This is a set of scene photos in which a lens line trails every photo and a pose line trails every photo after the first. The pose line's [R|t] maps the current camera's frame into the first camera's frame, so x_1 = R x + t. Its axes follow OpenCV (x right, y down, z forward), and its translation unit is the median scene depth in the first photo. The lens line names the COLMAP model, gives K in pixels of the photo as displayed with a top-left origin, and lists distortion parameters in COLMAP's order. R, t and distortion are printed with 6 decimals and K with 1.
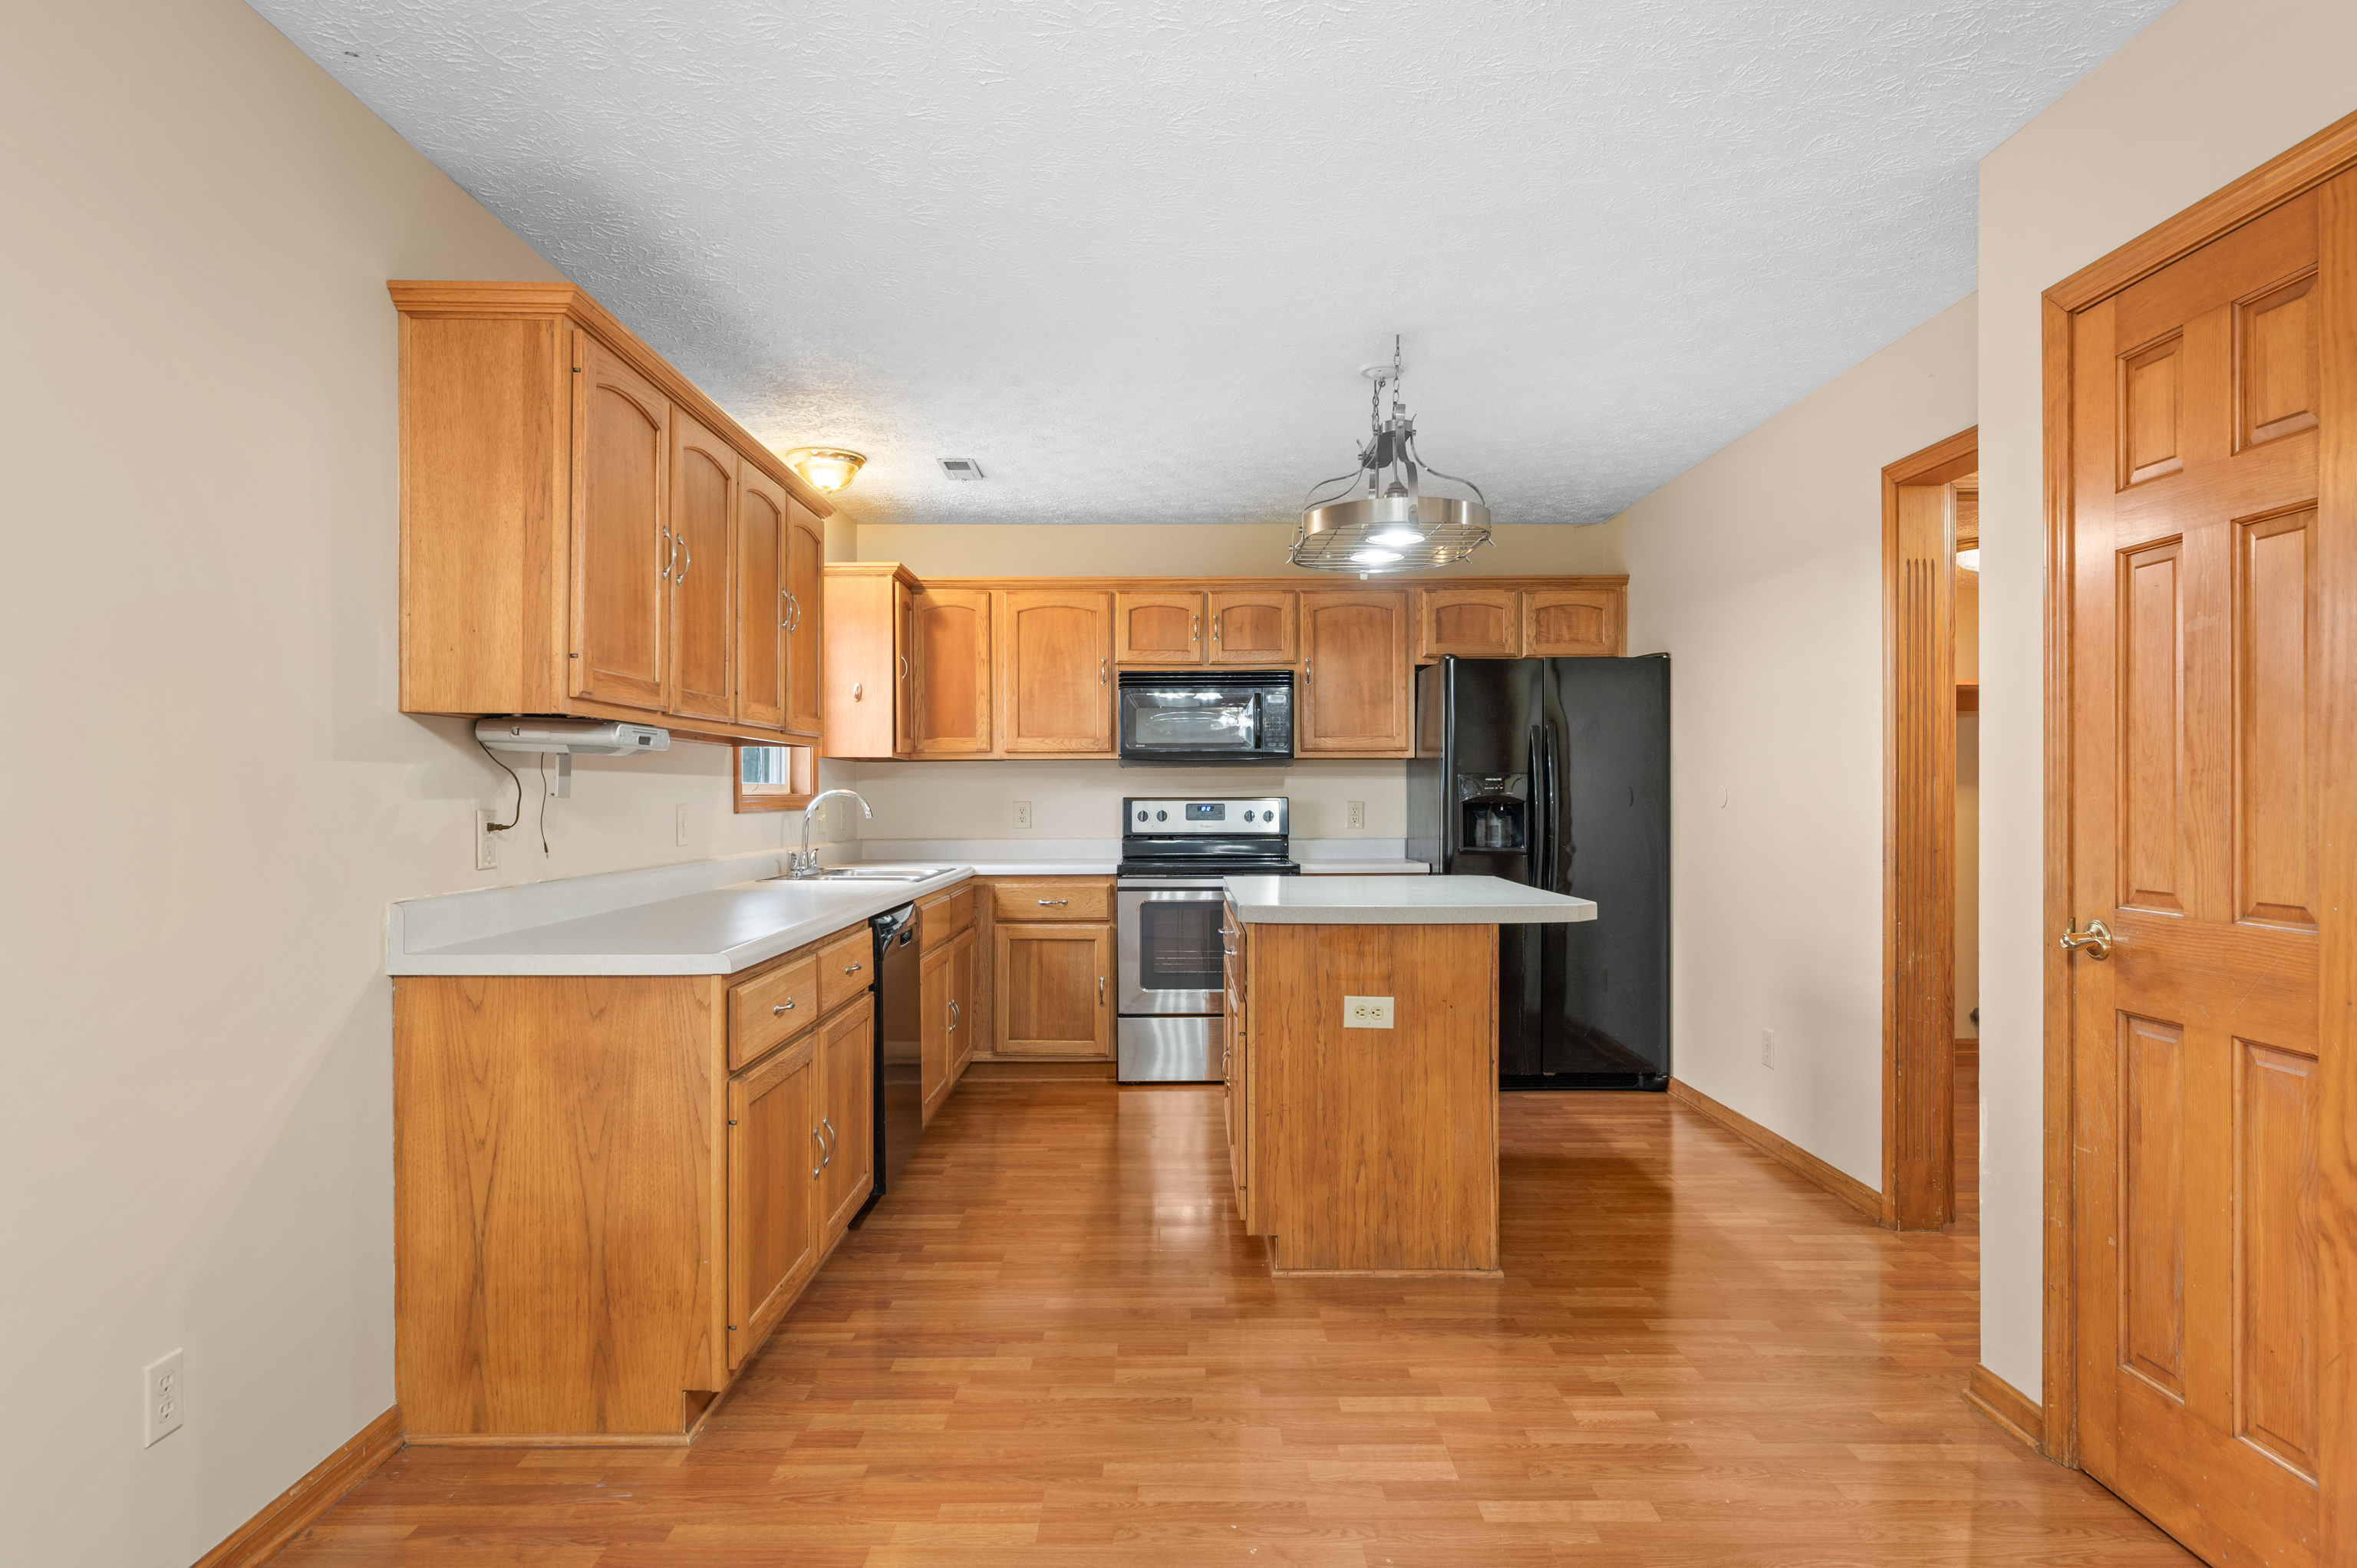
lens RADIAL K [[1341.9, 0, 1129.0], [0, 1341.9, 798.2], [0, 0, 1]] dist [-0.001460, 0.000990]
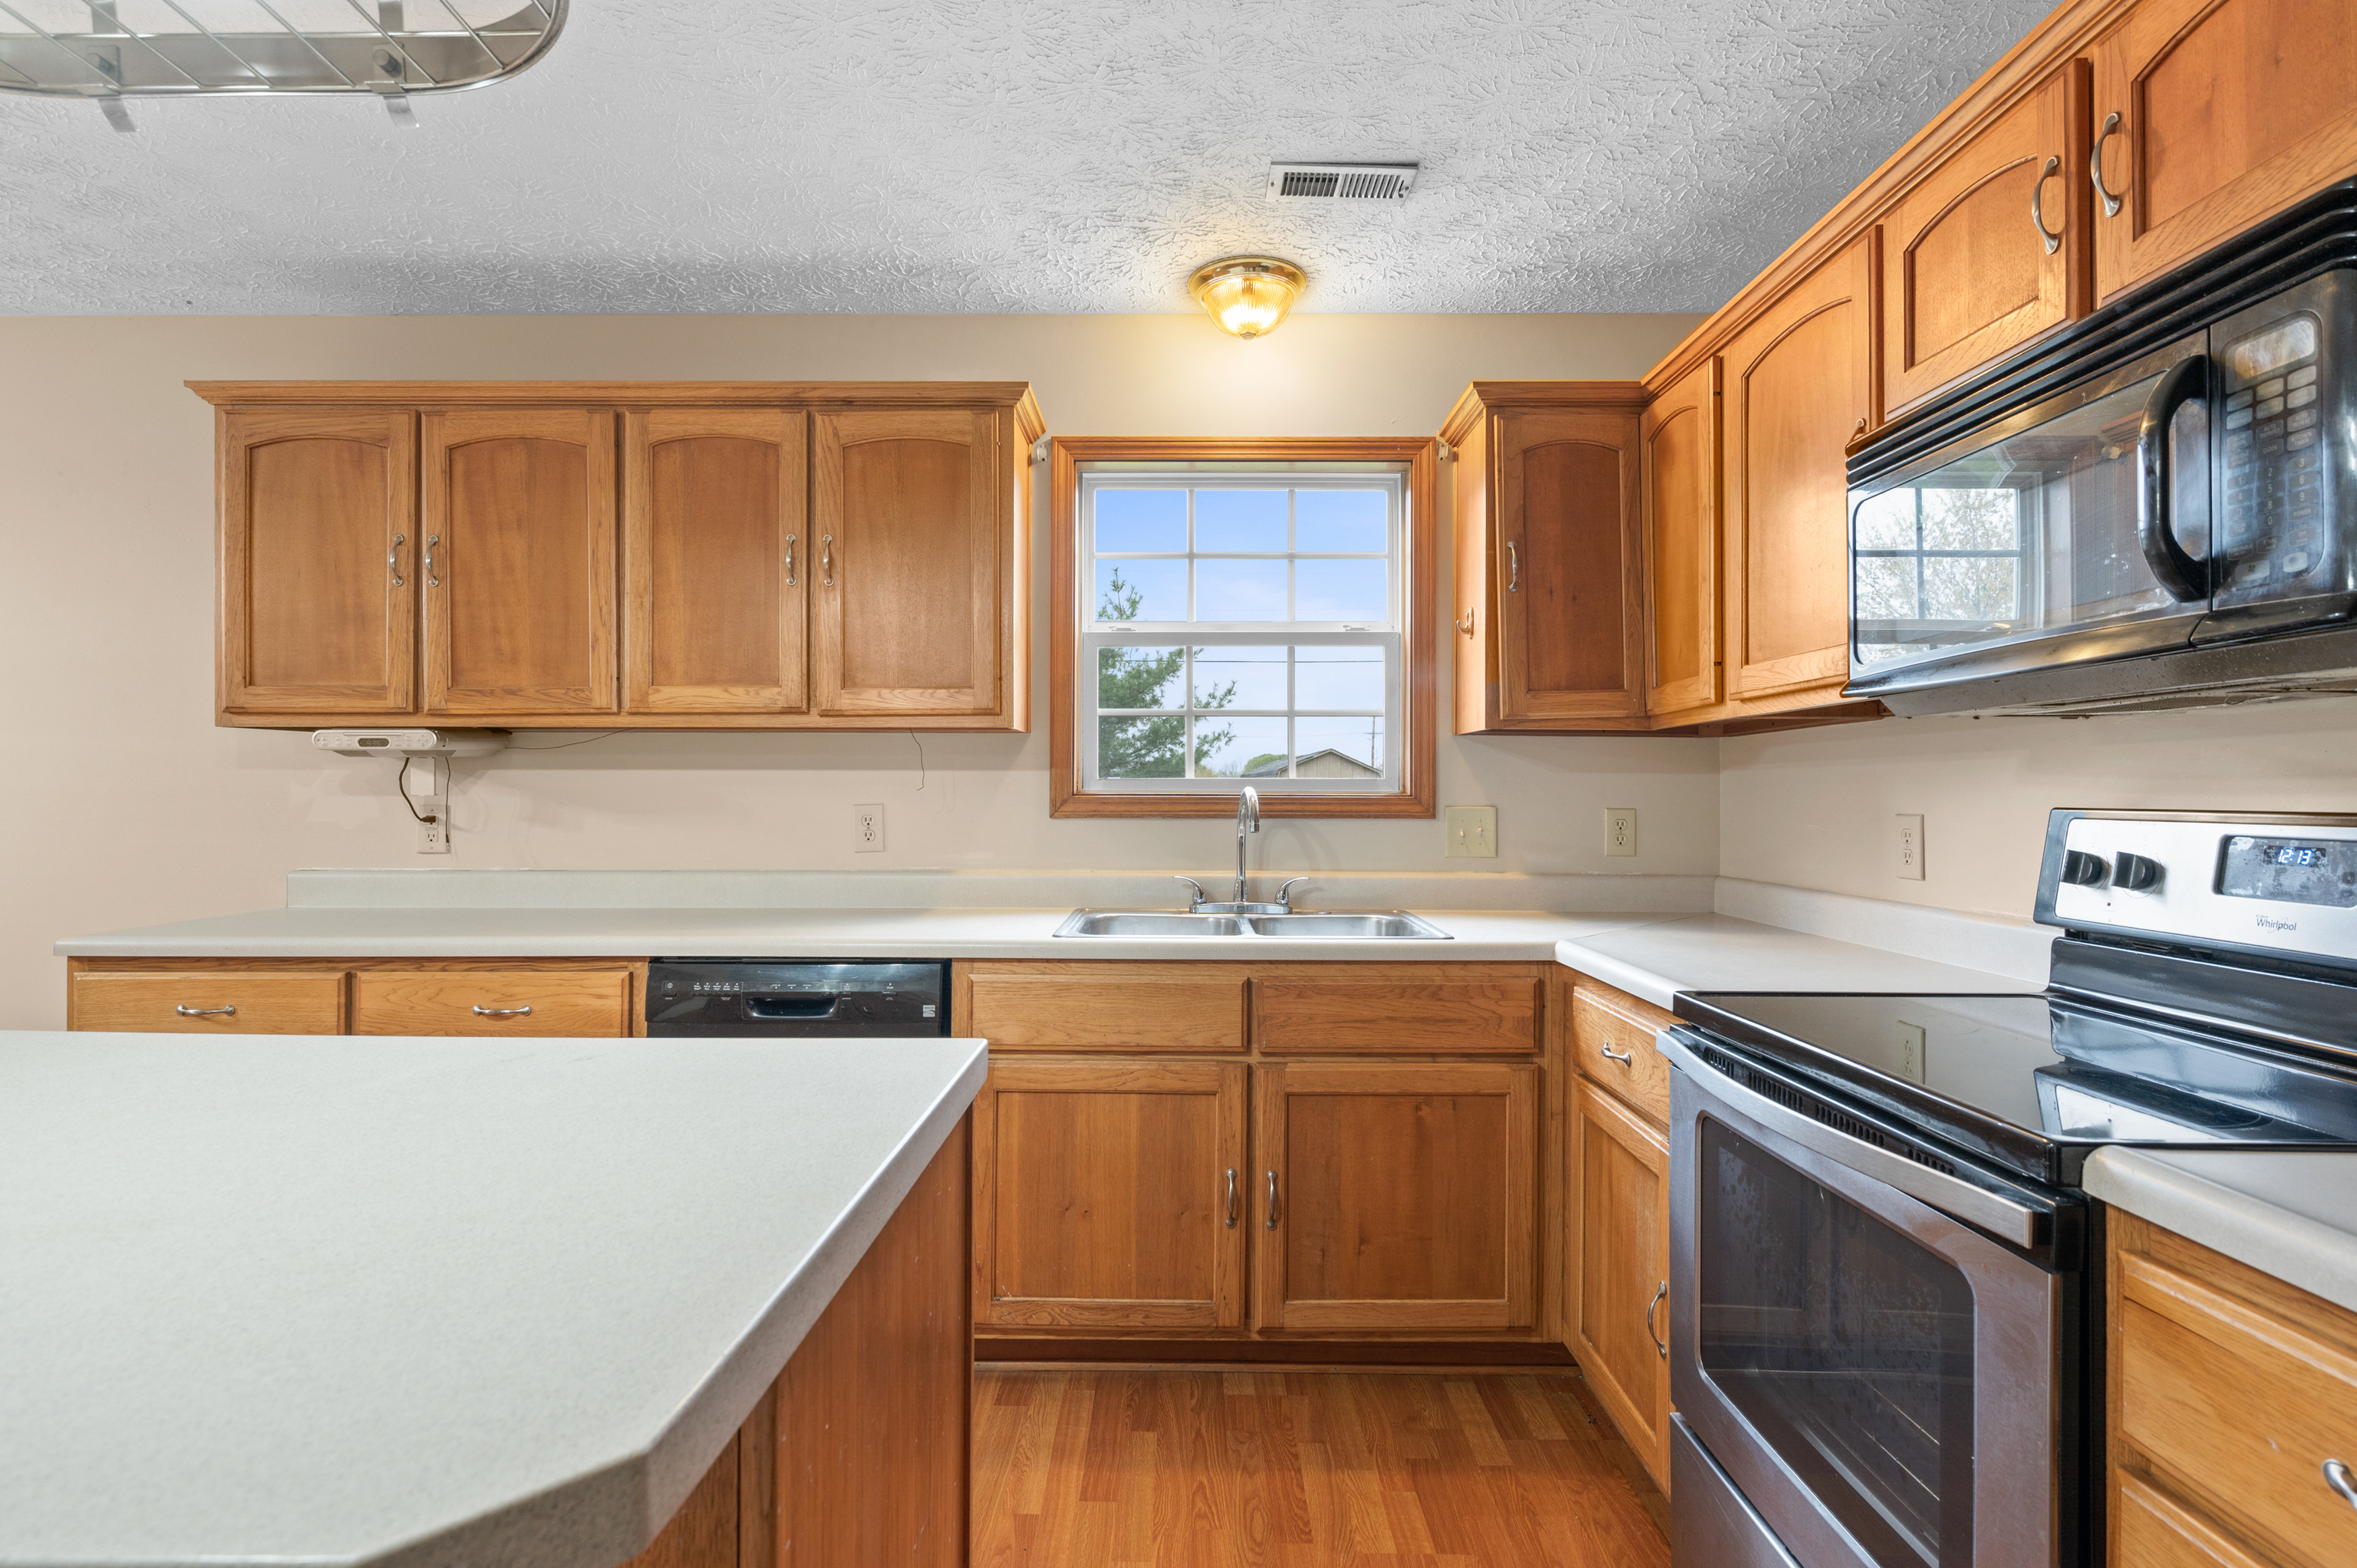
lens RADIAL K [[1129.9, 0, 1182.1], [0, 1129.9, 782.0], [0, 0, 1]] dist [-0.000721, 0.000100]
pose [[0.030696, -0.007468, -0.999501, 0.353262], [-0.004855, 0.999959, -0.007621, -0.004847], [0.999517, 0.005086, 0.030659, 1.027807]]
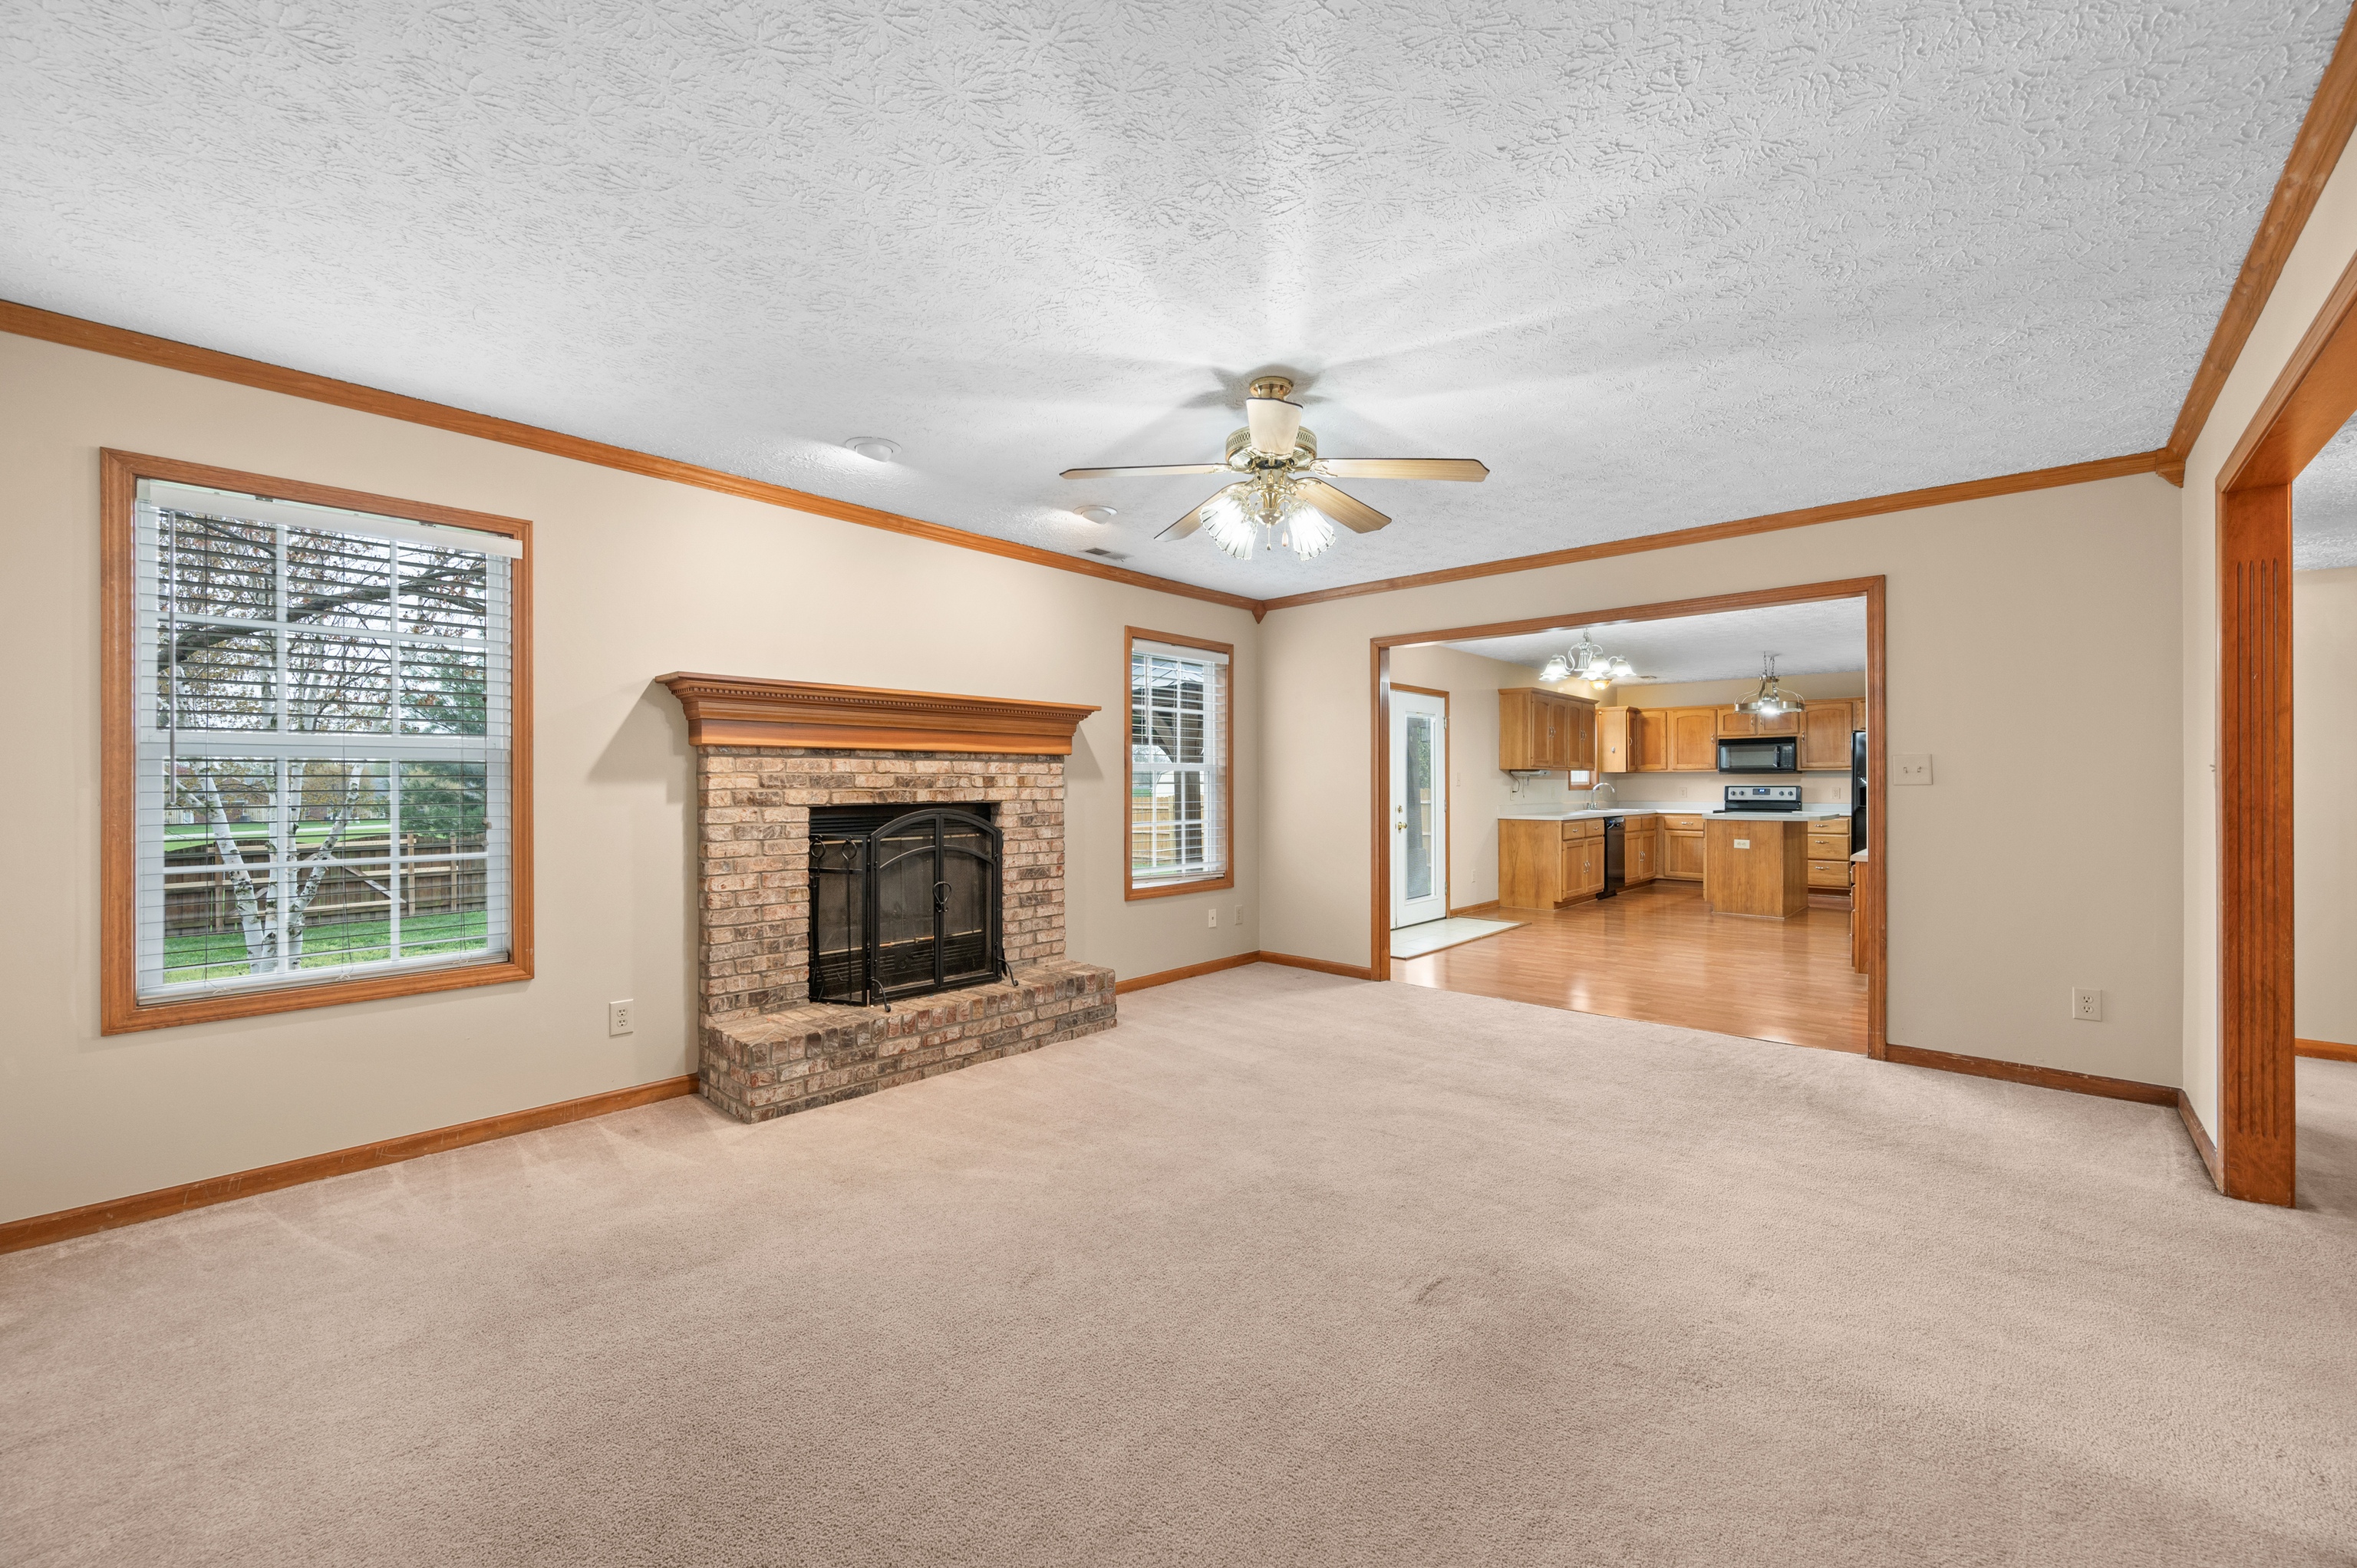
lens RADIAL K [[930.6, 0, 1191.2], [0, 930.6, 788.2], [0, 0, 1]] dist [-0.001183, -0.000135]
pose [[0.769577, 0.003565, -0.638544, 0.471769], [-0.001470, 0.999992, 0.003812, -0.002107], [0.638552, -0.001995, 0.769576, -1.417058]]
